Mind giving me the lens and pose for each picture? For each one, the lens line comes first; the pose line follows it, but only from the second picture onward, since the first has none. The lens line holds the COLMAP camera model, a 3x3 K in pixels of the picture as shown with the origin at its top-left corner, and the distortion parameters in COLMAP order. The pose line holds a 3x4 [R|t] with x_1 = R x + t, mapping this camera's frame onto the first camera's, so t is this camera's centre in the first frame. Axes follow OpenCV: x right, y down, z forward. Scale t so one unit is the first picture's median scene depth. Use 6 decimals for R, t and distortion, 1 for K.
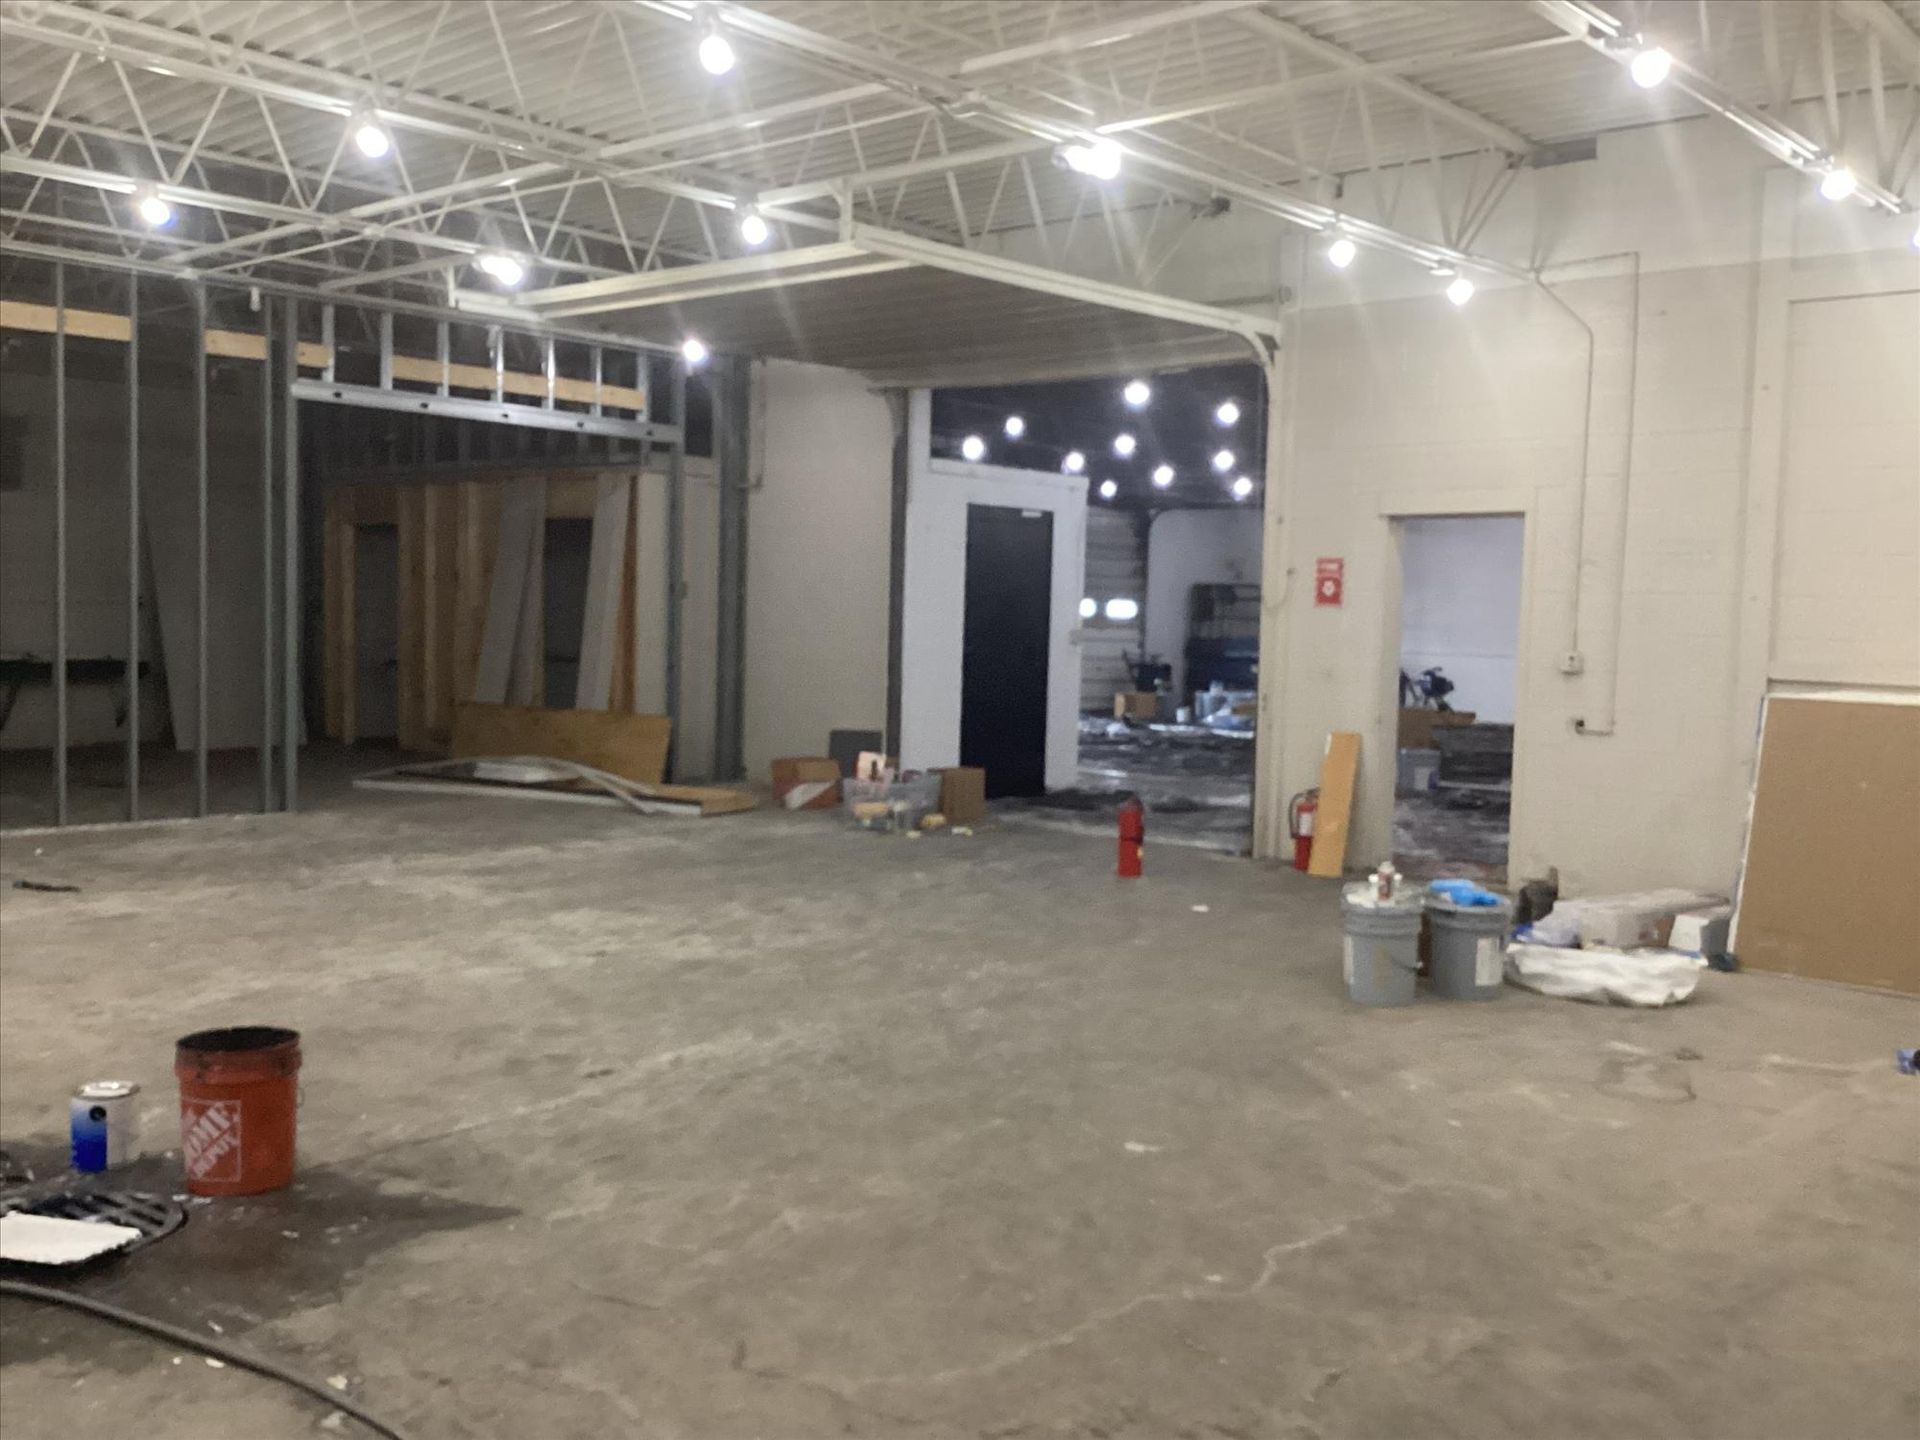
lens RADIAL K [[1755.0, 0, 968.1], [0, 1755.0, 721.5], [0, 0, 1]] dist [0.070966, -0.115951]
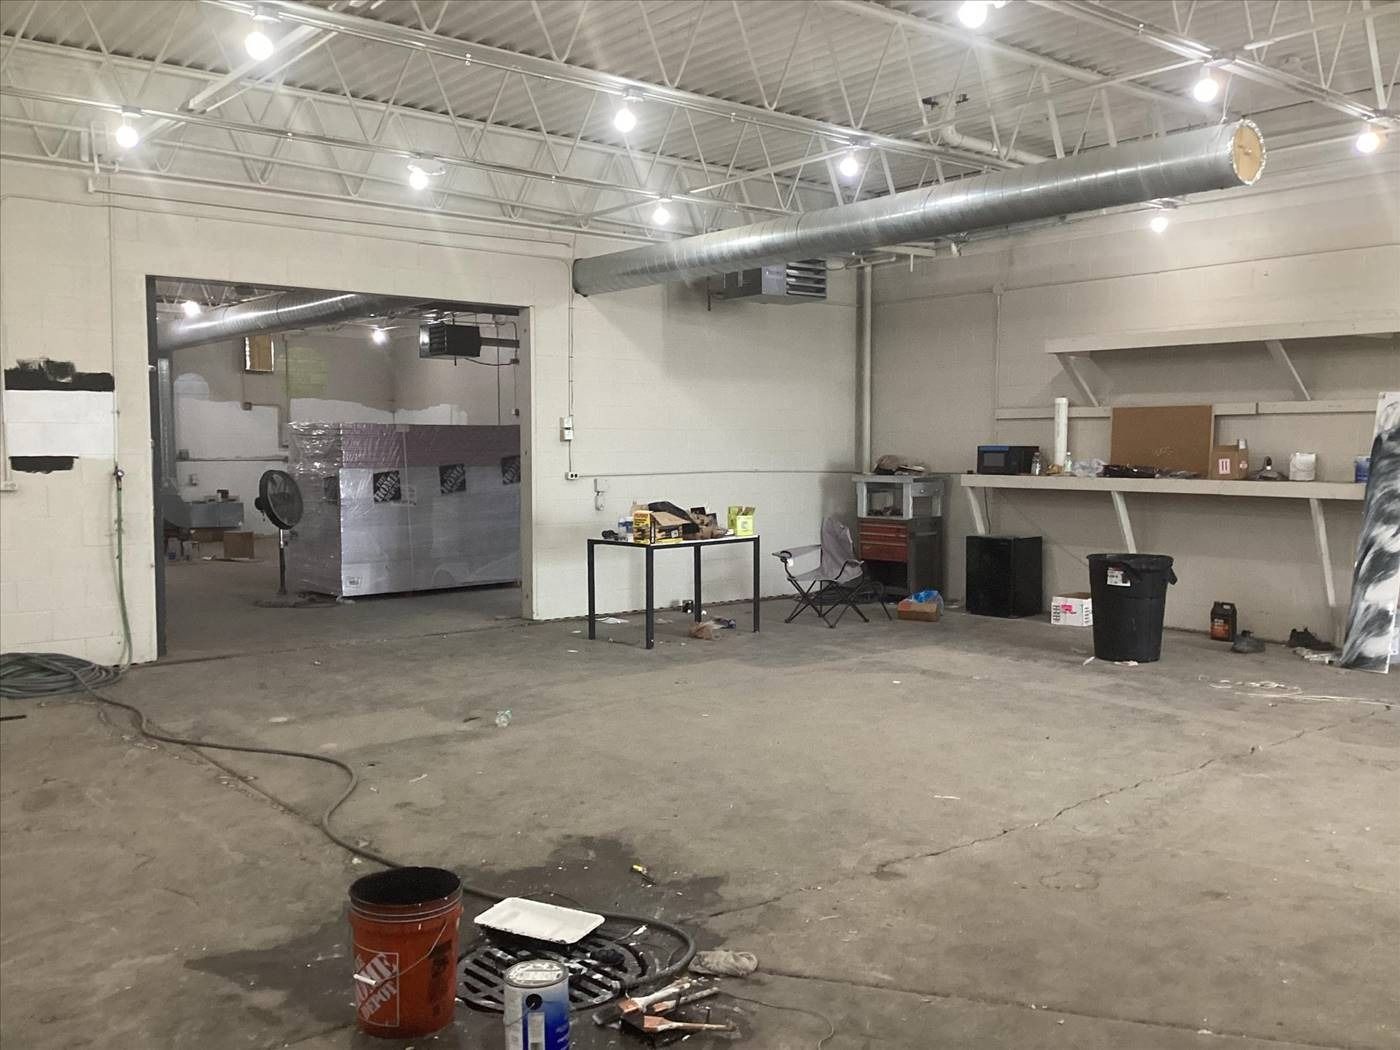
lens RADIAL K [[1279.7, 0, 705.9], [0, 1279.7, 526.1], [0, 0, 1]] dist [0.070966, -0.115951]
pose [[-0.987884, -0.038249, 0.150410, -0.756908], [-0.018547, 0.991306, 0.130266, -0.147150], [-0.154085, 0.125898, -0.980004, 1.851057]]
